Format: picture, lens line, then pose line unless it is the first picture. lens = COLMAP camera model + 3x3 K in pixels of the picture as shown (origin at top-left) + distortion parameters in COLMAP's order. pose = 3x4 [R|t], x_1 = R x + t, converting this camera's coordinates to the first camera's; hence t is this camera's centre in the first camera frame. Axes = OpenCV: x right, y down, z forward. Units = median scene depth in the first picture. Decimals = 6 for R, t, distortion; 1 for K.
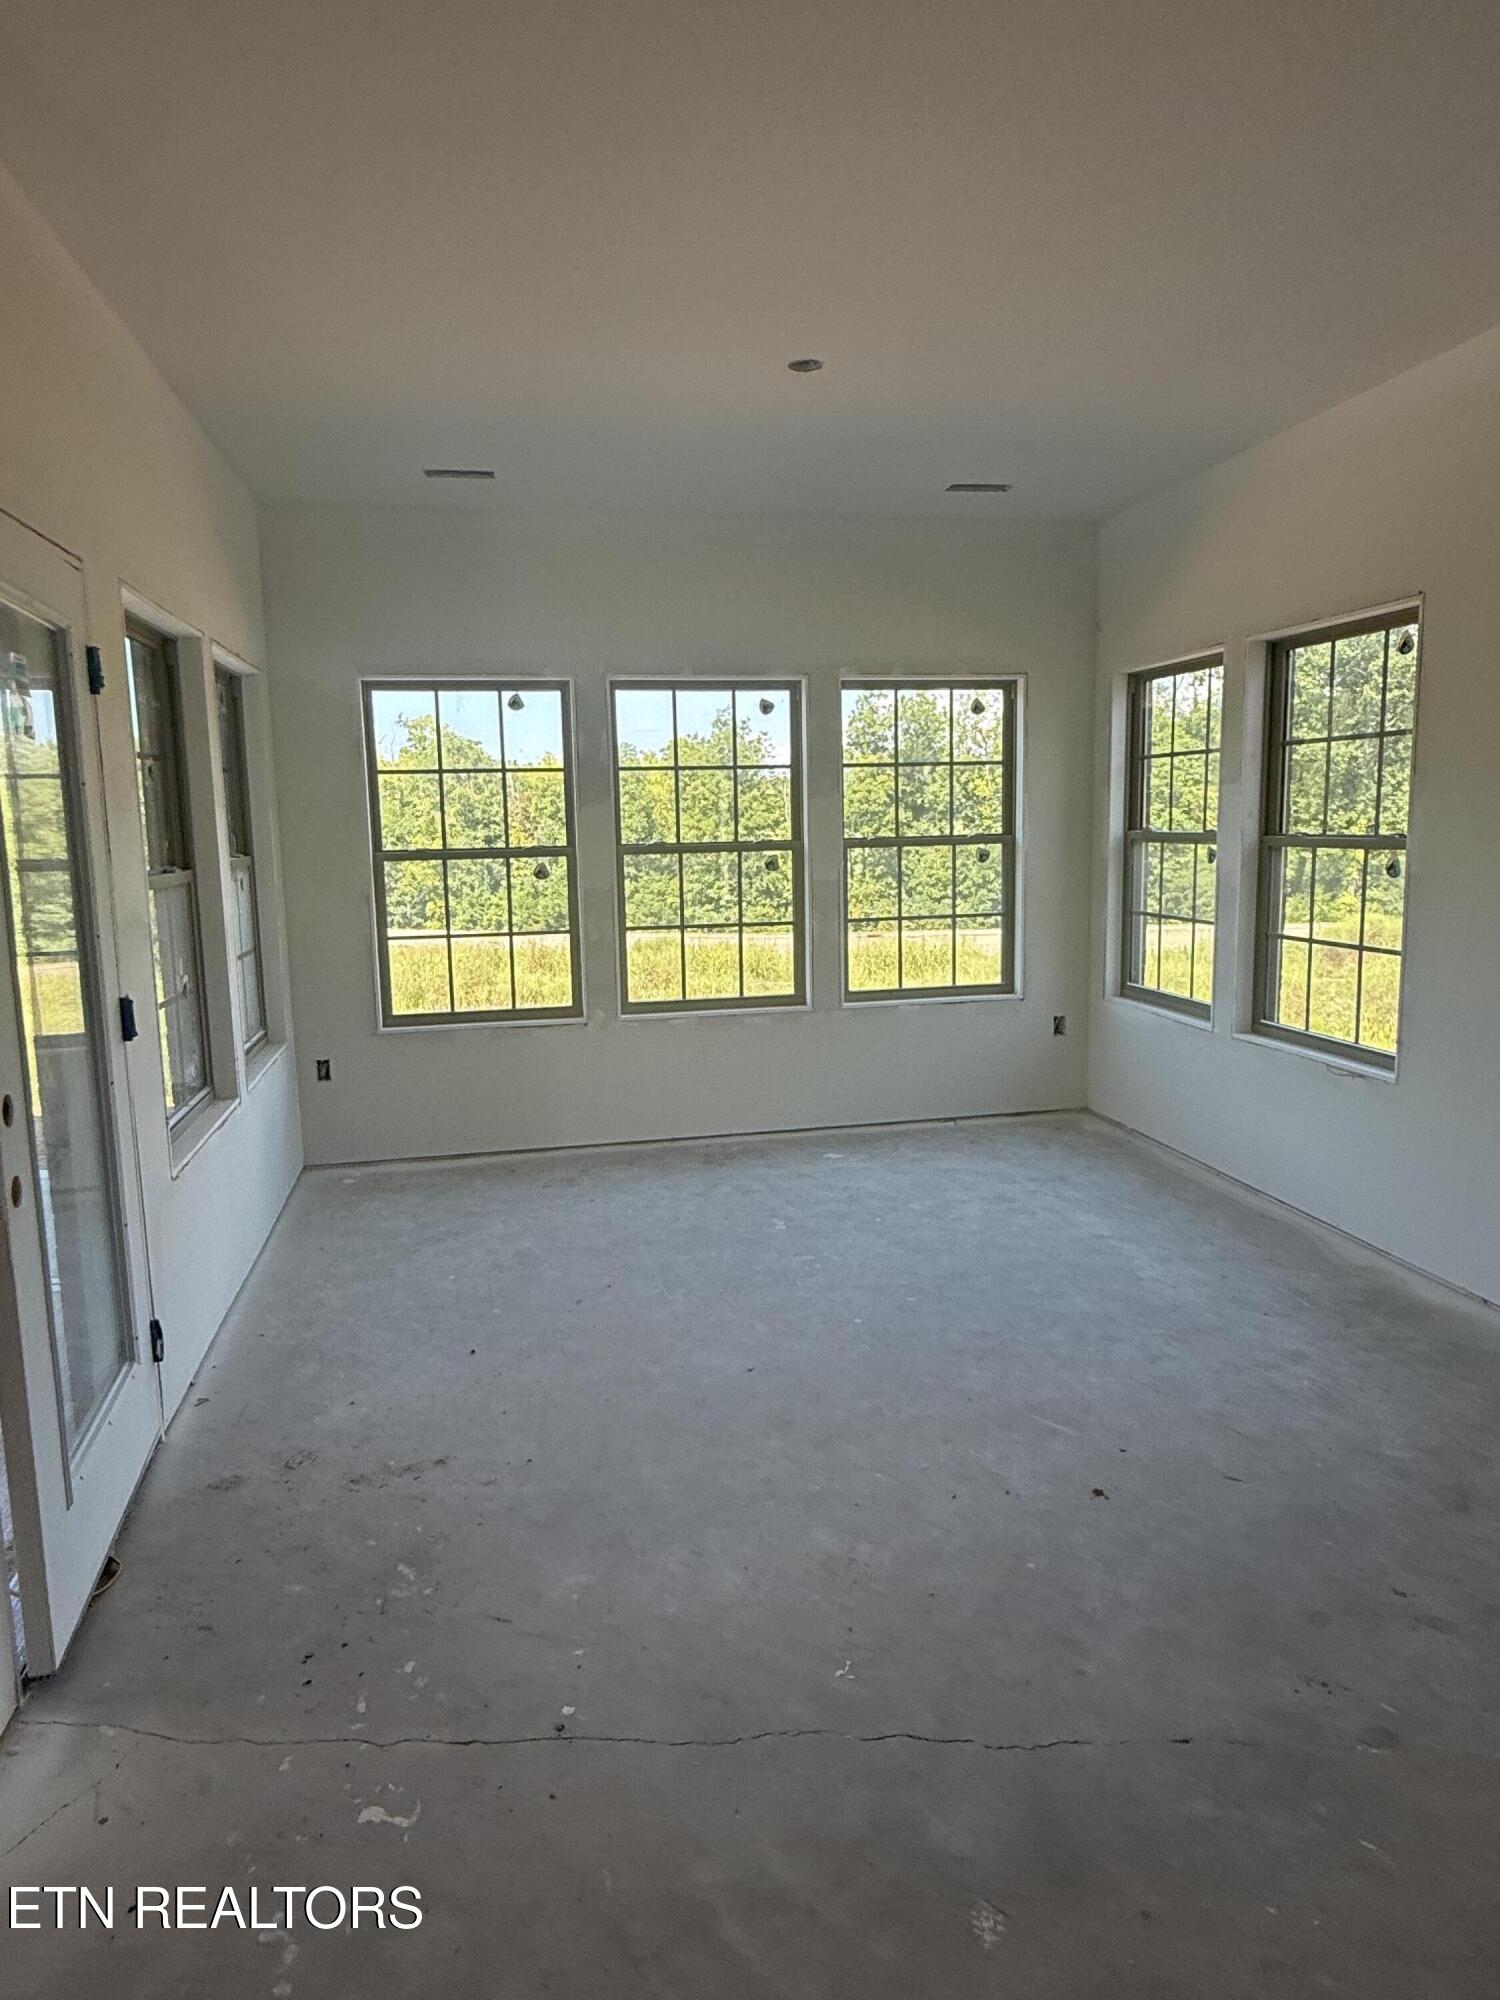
lens RADIAL K [[1233.2, 0, 750.0], [0, 1233.2, 1000.0], [0, 0, 1]] dist [0.001205, 0.000668]
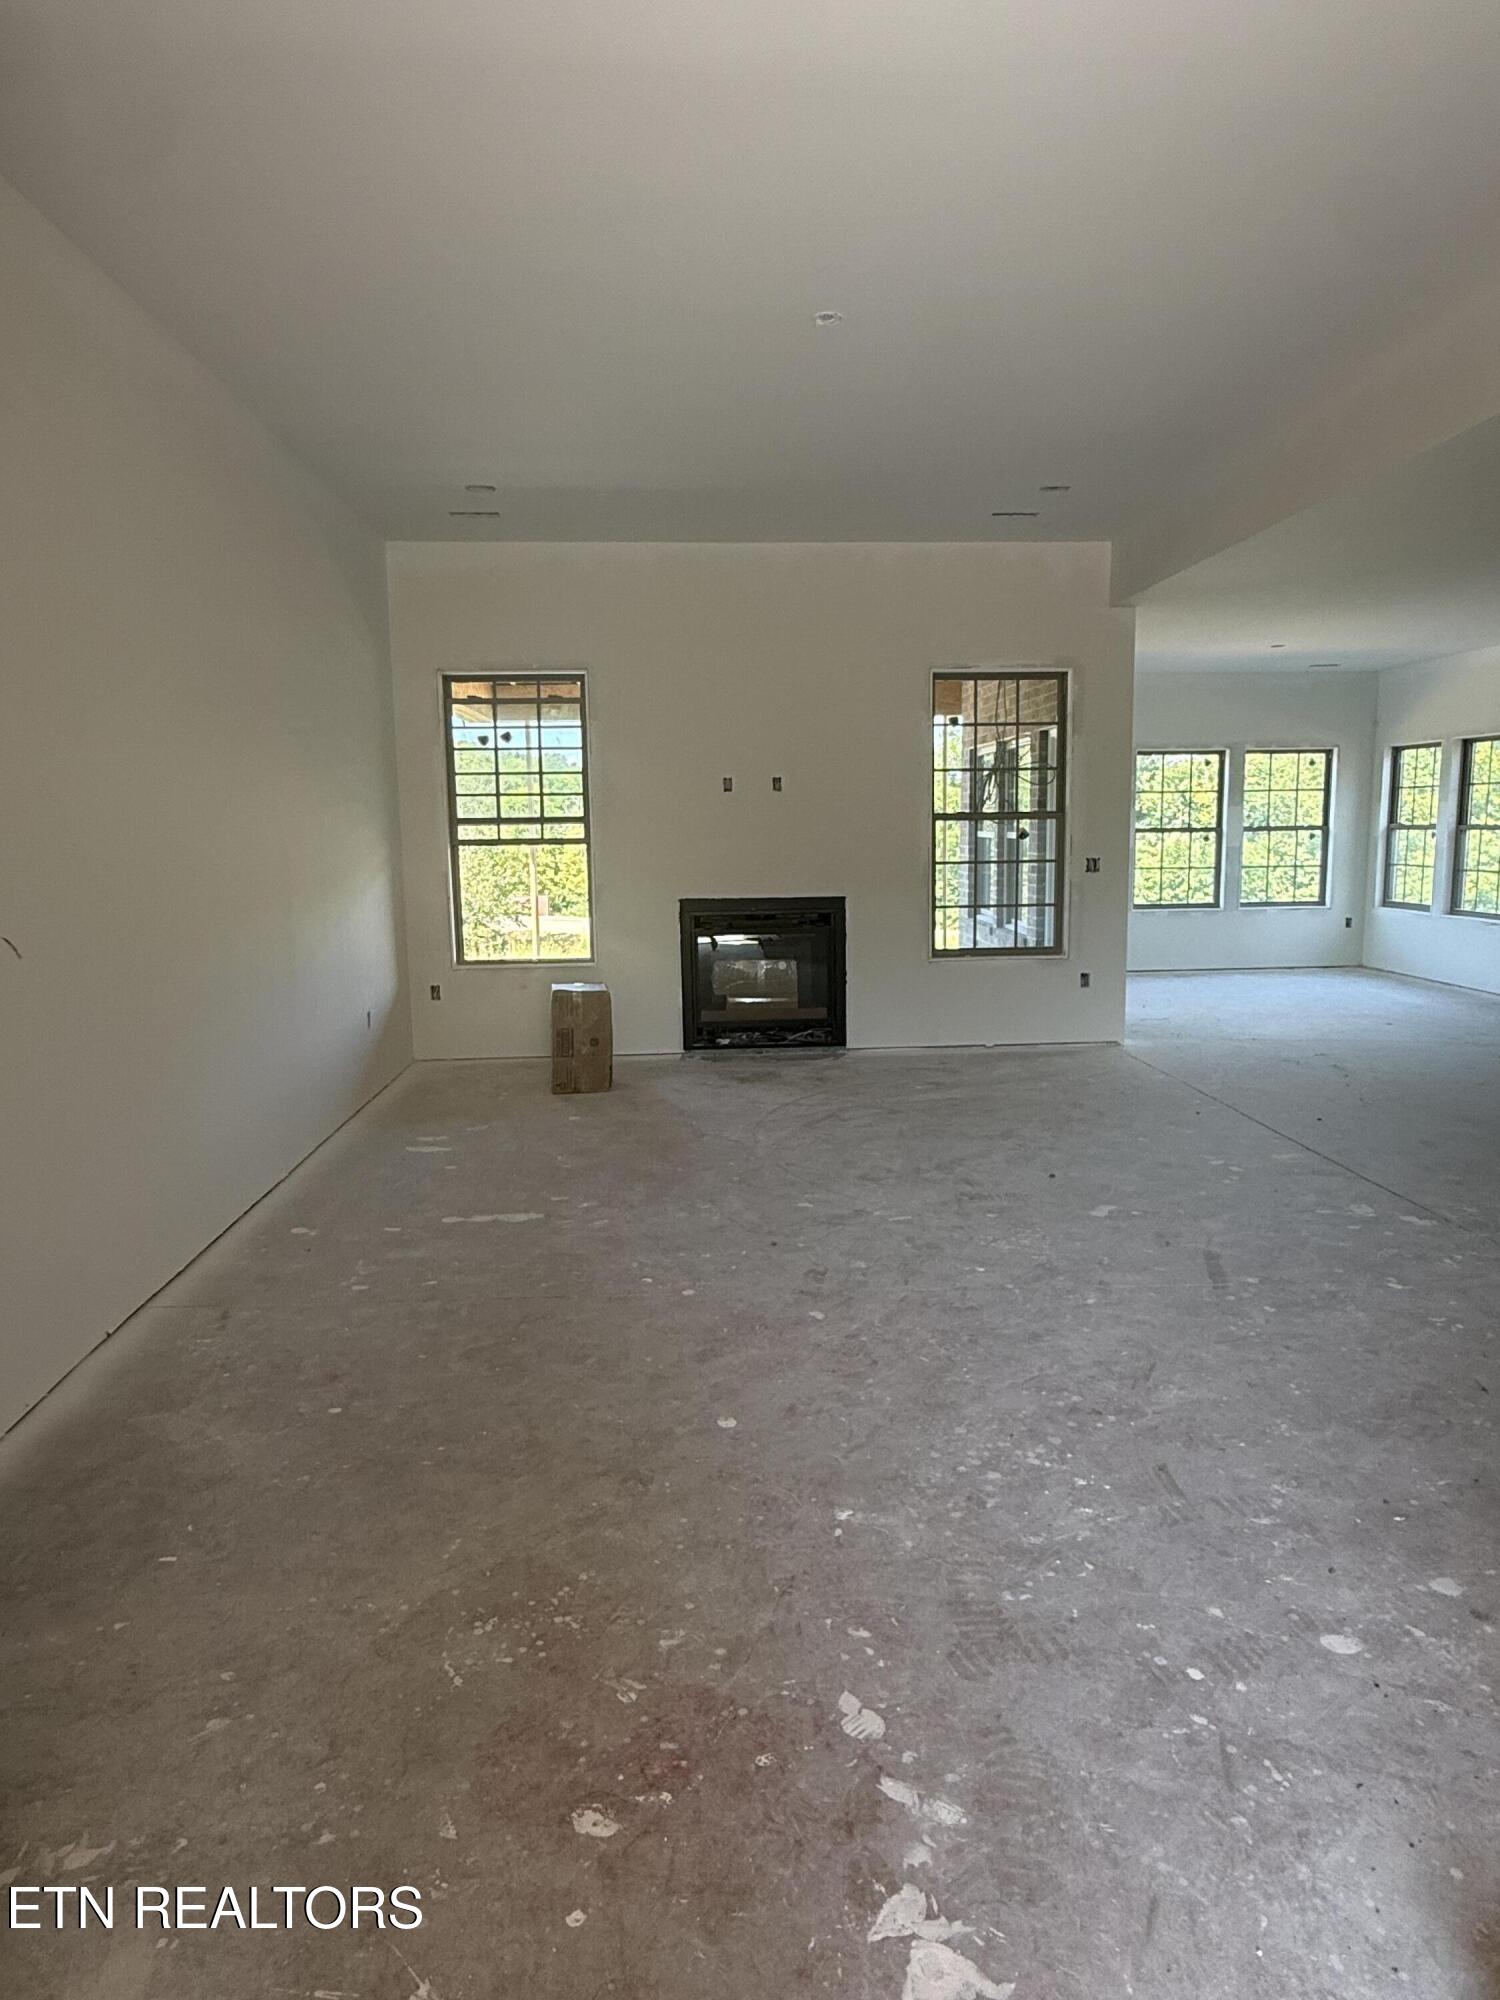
lens RADIAL K [[1243.3, 0, 753.1], [0, 1243.3, 1006.7], [0, 0, 1]] dist [-0.001501, 0.002467]
pose [[0.989758, 0.030444, -0.139470, -0.439979], [-0.030331, 0.999536, 0.002931, 0.190839], [0.139494, 0.001329, 0.990222, -1.181804]]
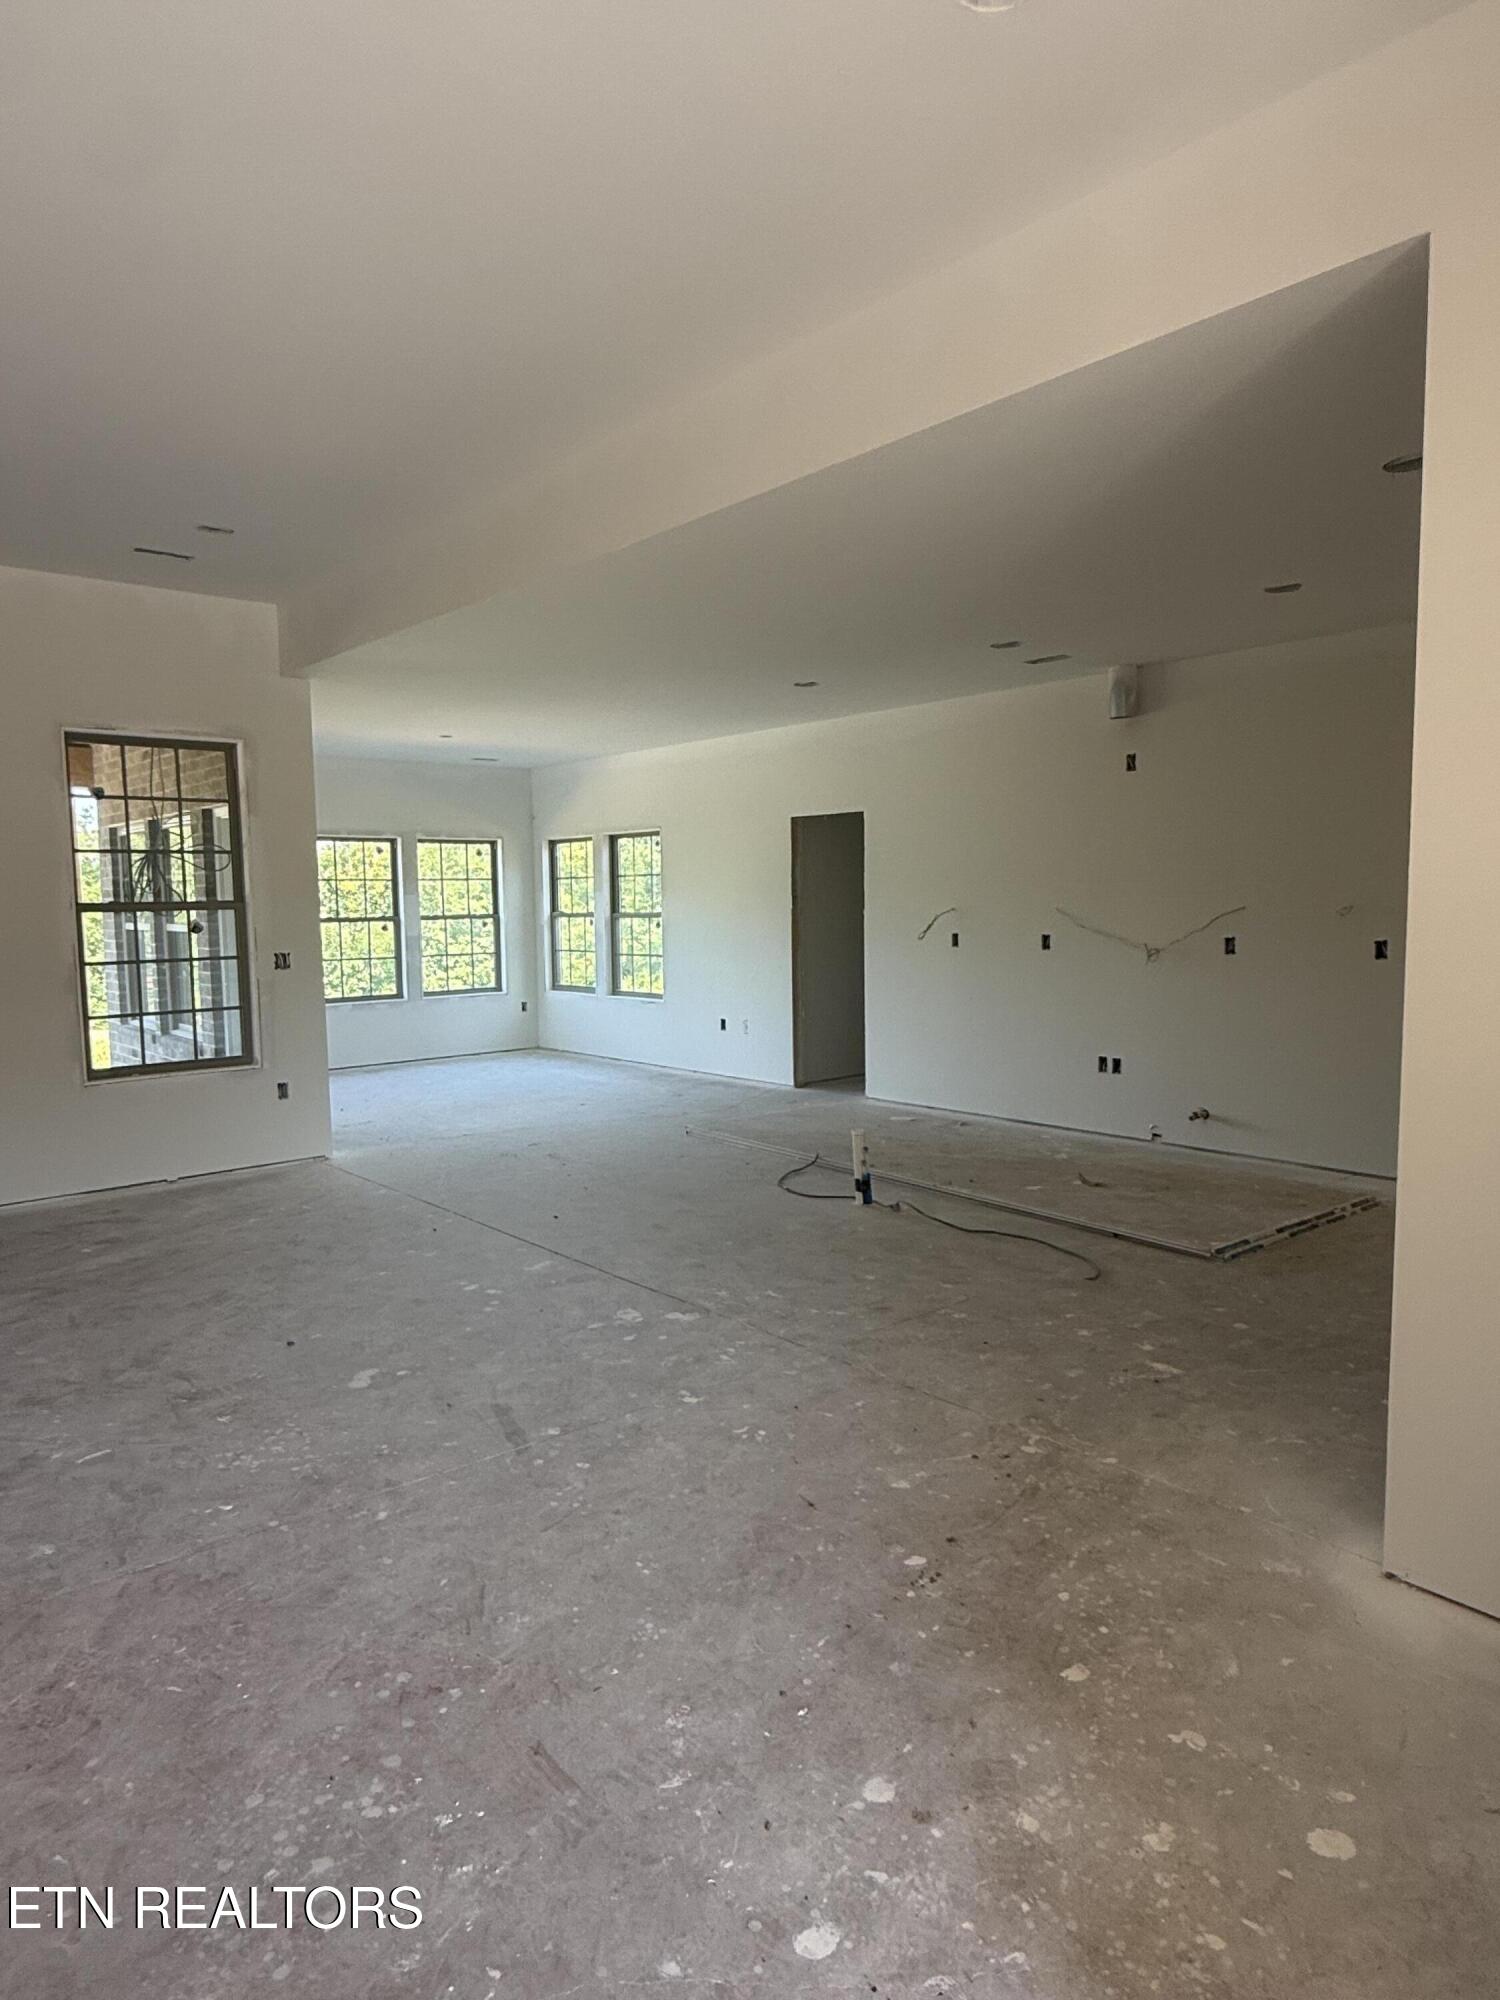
lens RADIAL K [[1243.3, 0, 753.1], [0, 1243.3, 1006.7], [0, 0, 1]] dist [-0.001501, 0.002467]
pose [[0.869347, -0.032635, 0.493124, -0.466806], [0.067589, 0.996293, -0.053220, 0.167050], [-0.489559, 0.079596, 0.868330, -1.046855]]
